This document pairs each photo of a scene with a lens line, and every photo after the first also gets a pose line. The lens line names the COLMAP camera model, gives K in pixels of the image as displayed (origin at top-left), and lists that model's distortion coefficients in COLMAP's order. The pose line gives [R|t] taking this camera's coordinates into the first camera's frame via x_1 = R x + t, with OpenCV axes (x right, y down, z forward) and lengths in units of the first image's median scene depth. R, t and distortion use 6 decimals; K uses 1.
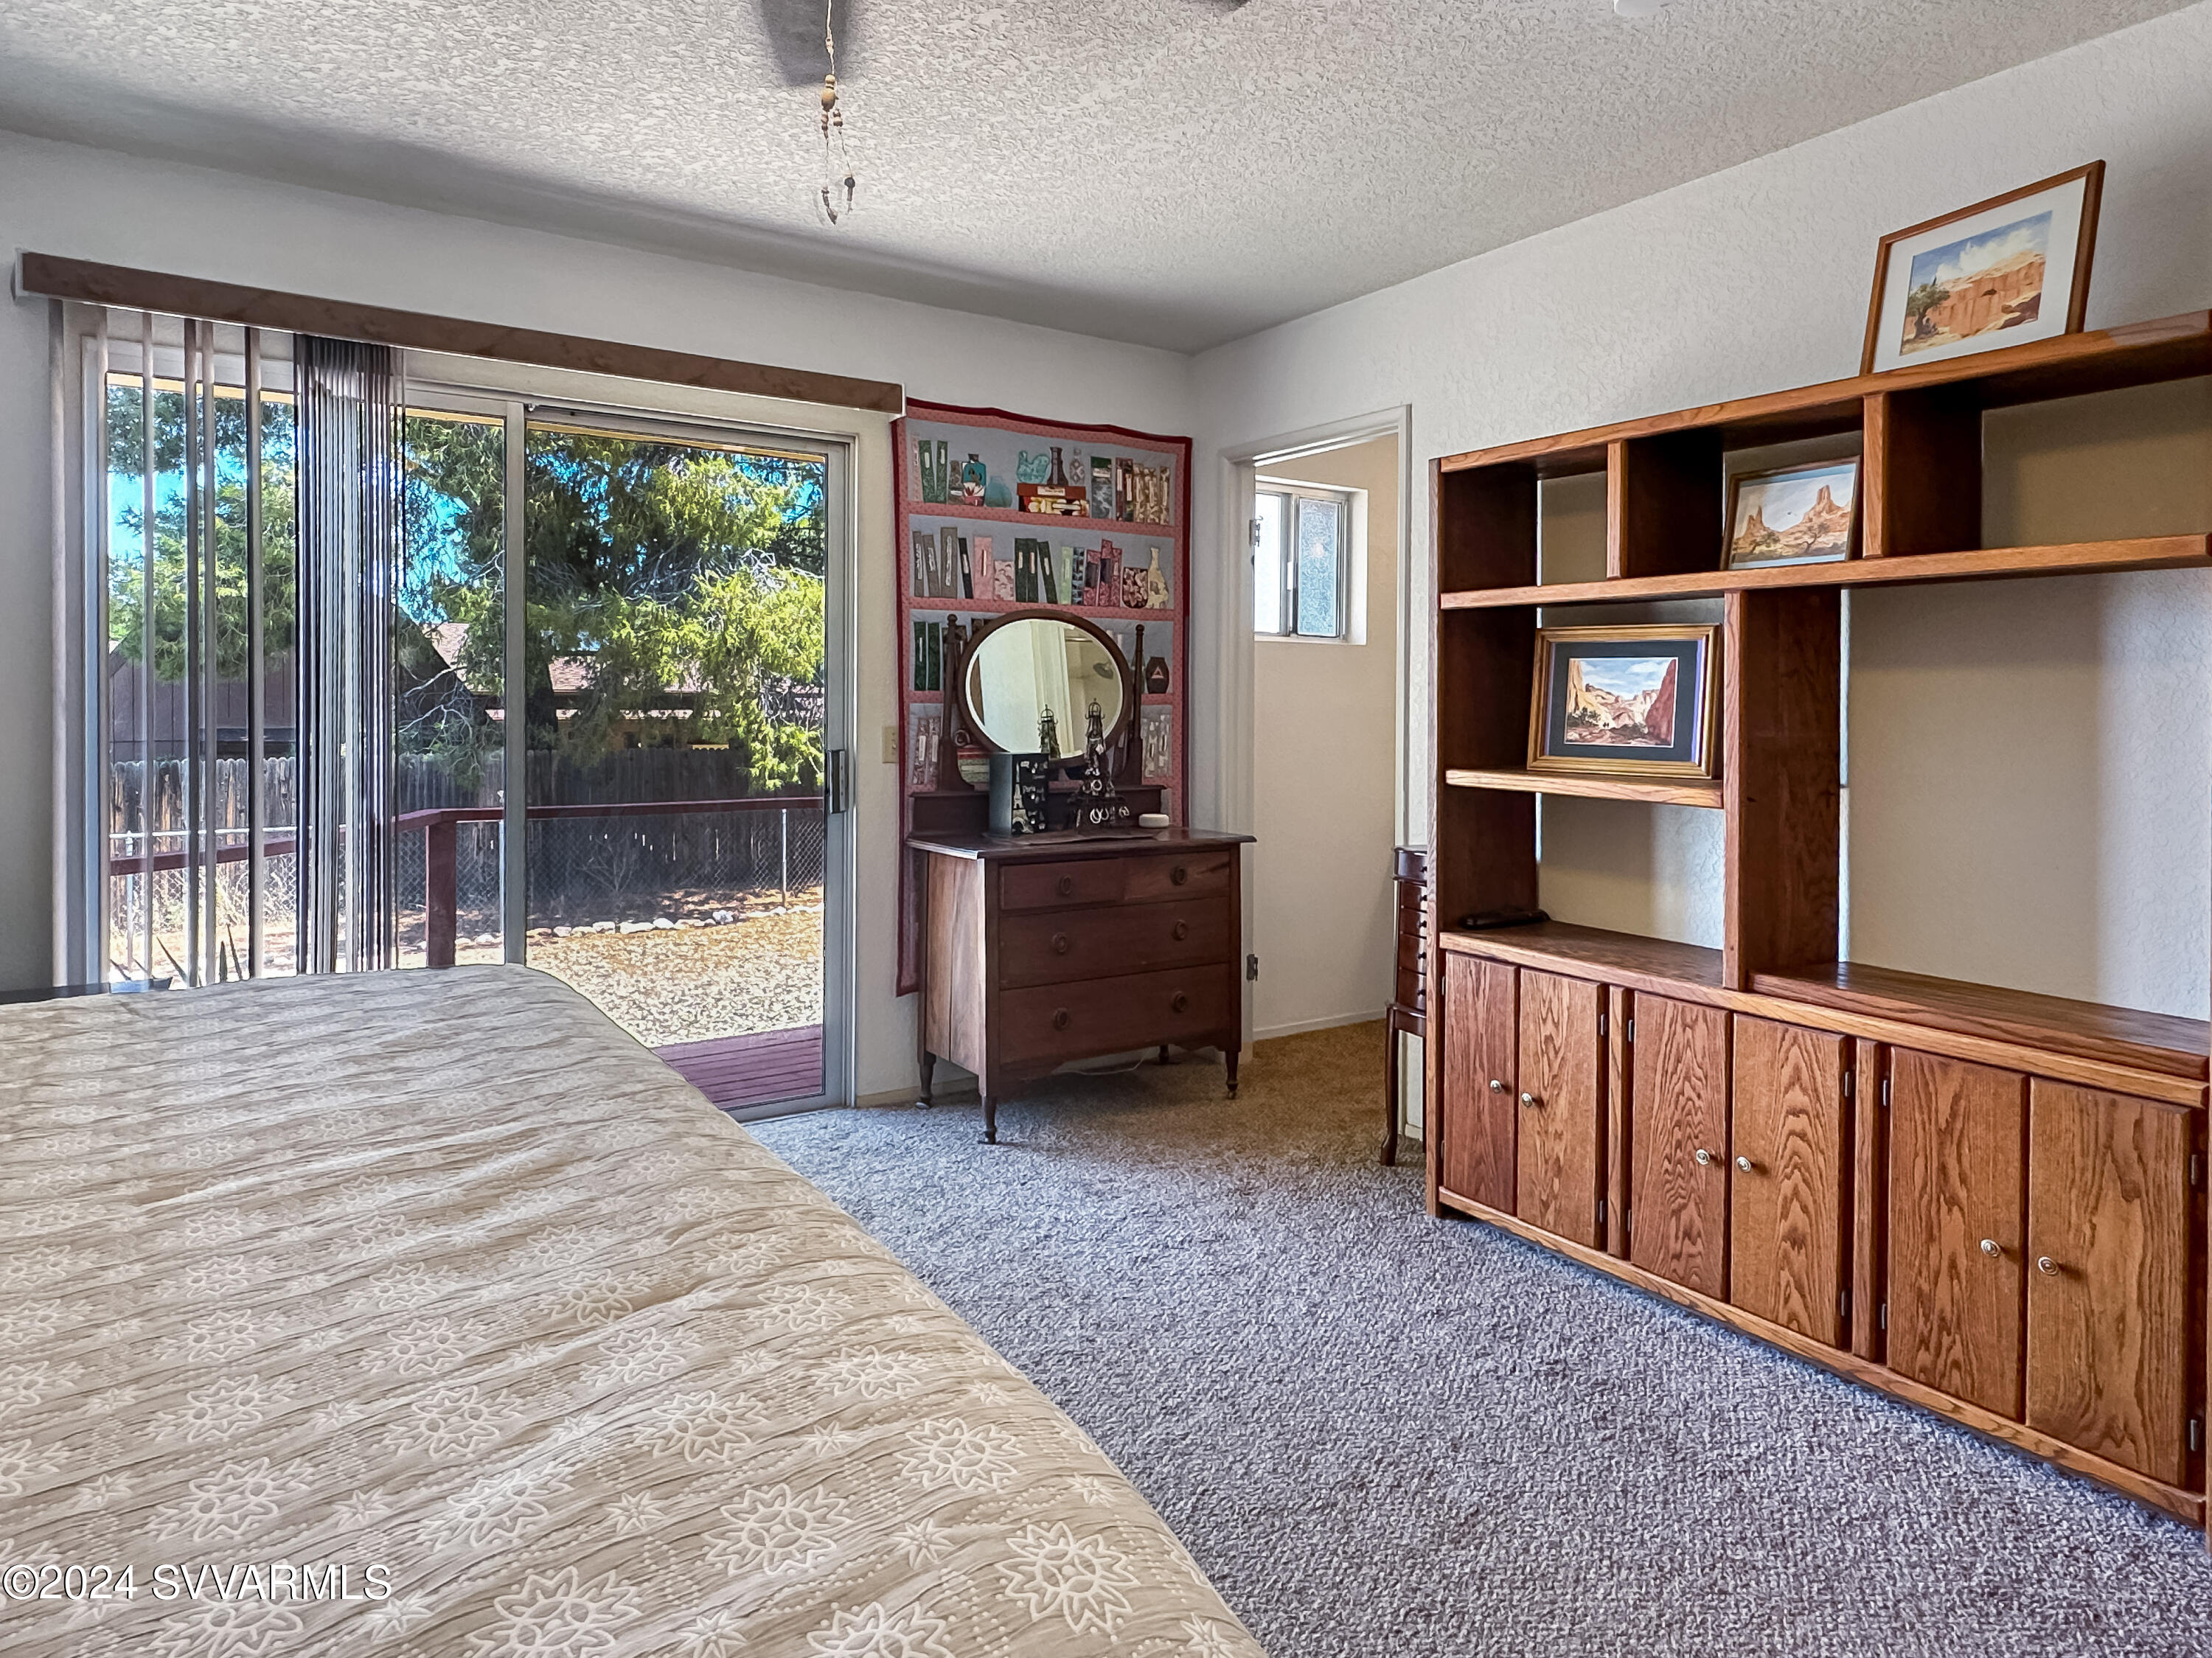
lens RADIAL K [[1232.7, 0, 1106.0], [0, 1232.7, 829.0], [0, 0, 1]] dist [0.001228, 0.000670]
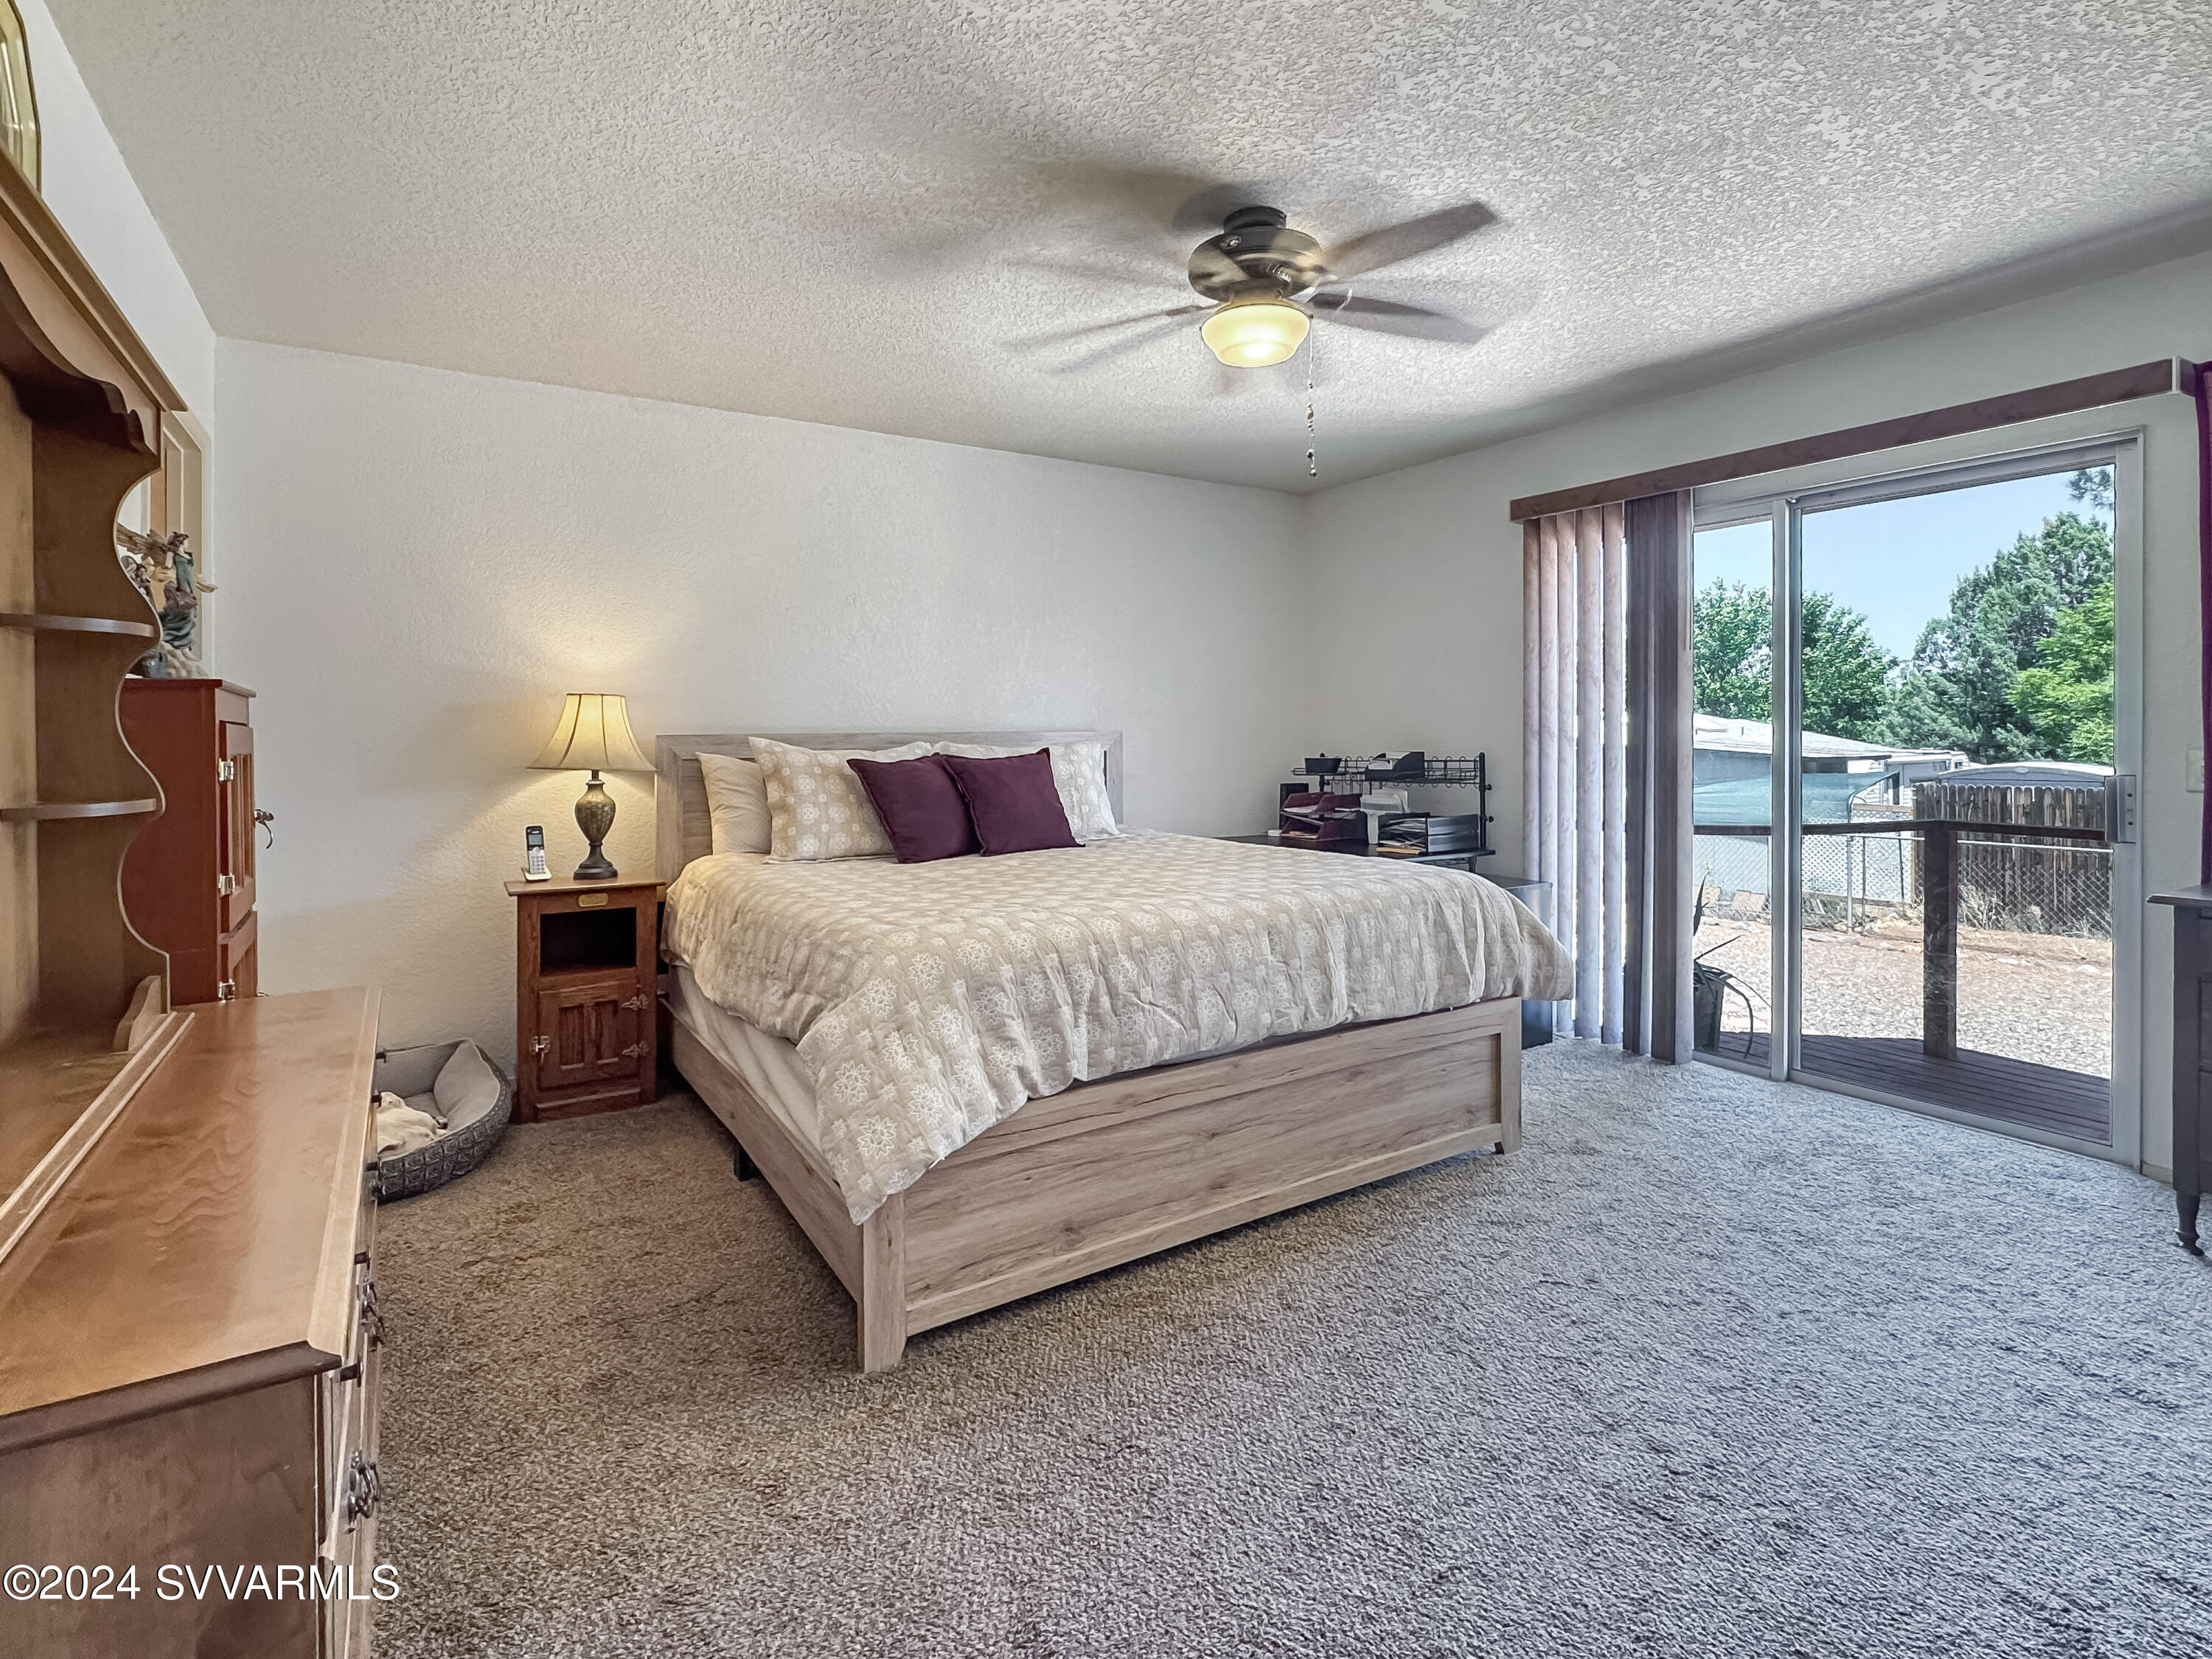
lens RADIAL K [[1073.2, 0, 1099.0], [0, 1073.2, 747.0], [0, 0, 1]] dist [0.001314, 0.000364]
pose [[0.002132, -0.002415, -0.999995, 0.767468], [-0.086979, 0.996207, -0.002592, -0.009863], [0.996208, 0.086984, 0.001914, 0.328484]]
